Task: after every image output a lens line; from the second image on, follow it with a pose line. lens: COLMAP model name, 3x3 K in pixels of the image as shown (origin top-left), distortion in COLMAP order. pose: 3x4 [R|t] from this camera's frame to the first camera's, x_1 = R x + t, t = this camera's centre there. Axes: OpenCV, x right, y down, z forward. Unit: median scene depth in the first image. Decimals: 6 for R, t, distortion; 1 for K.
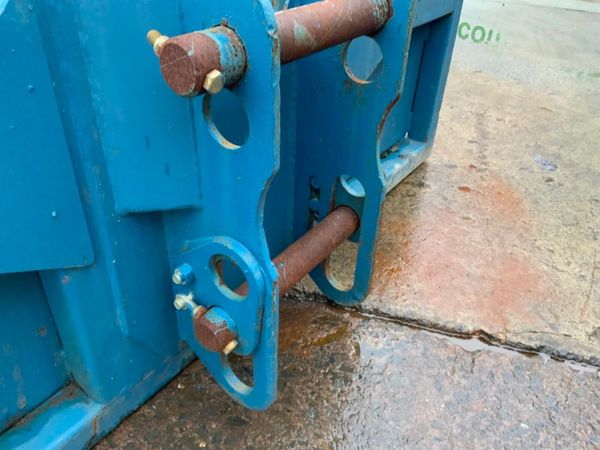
lens RADIAL K [[496.8, 0, 302.1], [0, 496.8, 227.6], [0, 0, 1]] dist [0.146514, -0.340214]
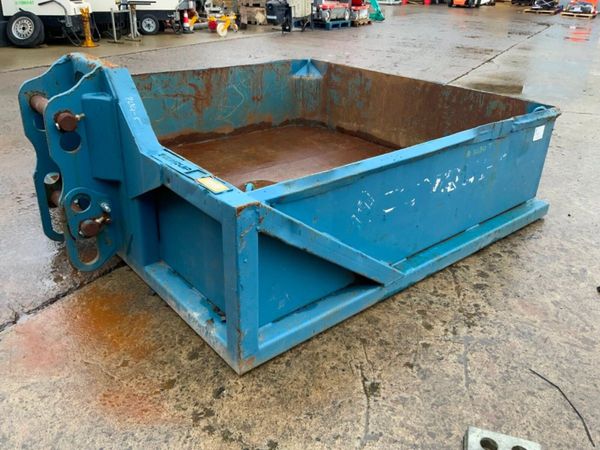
lens RADIAL K [[494.2, 0, 300.0], [0, 494.2, 225.0], [0, 0, 1]] dist [0.092415, -0.179526]
pose [[-0.248484, 0.378595, -0.891584, 1.458412], [-0.588043, 0.672467, 0.449438, -1.242470], [0.769715, 0.635968, 0.055532, 1.421756]]
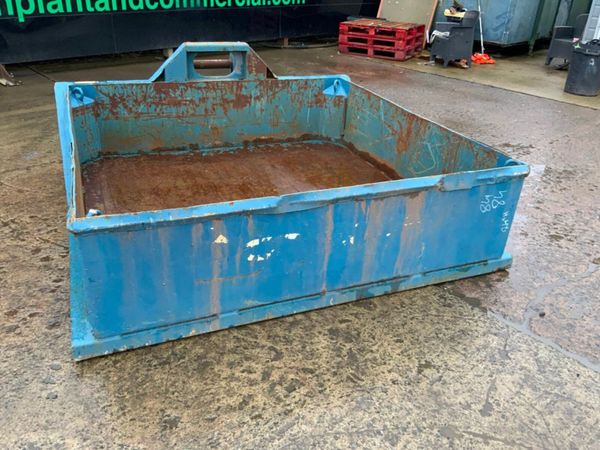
lens RADIAL K [[494.2, 0, 300.0], [0, 494.2, 225.0], [0, 0, 1]] dist [0.092415, -0.179526]
pose [[-0.843589, -0.327948, 0.425214, -2.217127], [0.224982, 0.503148, 0.834401, -2.310488], [-0.487586, 0.799557, -0.350668, 2.311996]]
